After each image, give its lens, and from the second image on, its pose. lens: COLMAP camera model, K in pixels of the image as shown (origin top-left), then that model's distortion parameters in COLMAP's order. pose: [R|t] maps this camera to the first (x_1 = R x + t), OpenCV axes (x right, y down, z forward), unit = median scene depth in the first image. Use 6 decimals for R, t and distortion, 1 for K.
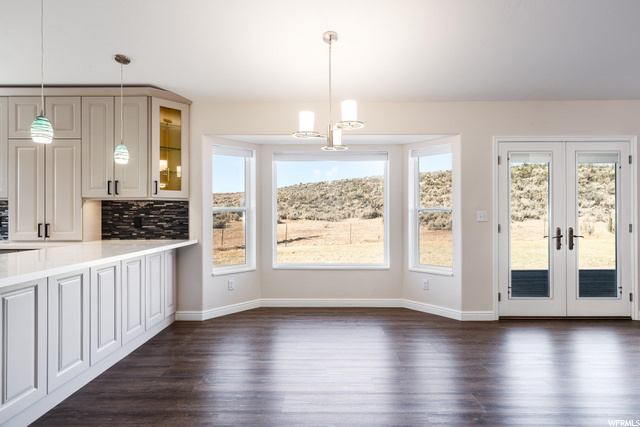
lens RADIAL K [[346.4, 0, 326.9], [0, 346.4, 212.6], [0, 0, 1]] dist [0.001958, 0.000139]
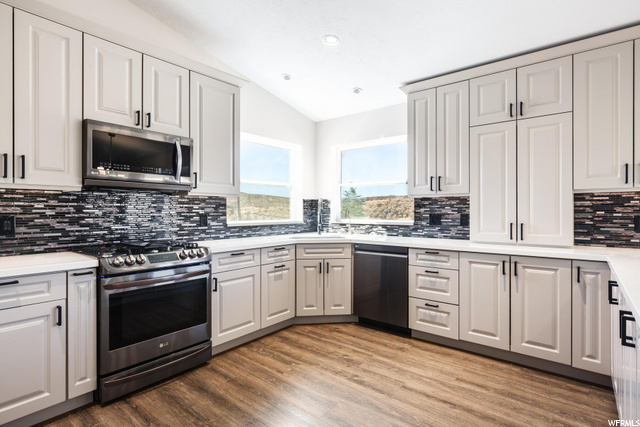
lens RADIAL K [[329.6, 0, 320.0], [0, 329.6, 213.5], [0, 0, 1]] dist [0.000846, 0.000054]
pose [[0.789976, 0.005324, -0.613114, -0.655594], [0.002216, 0.999931, 0.011538, -0.001126], [0.613133, -0.010473, 0.789910, 0.088660]]
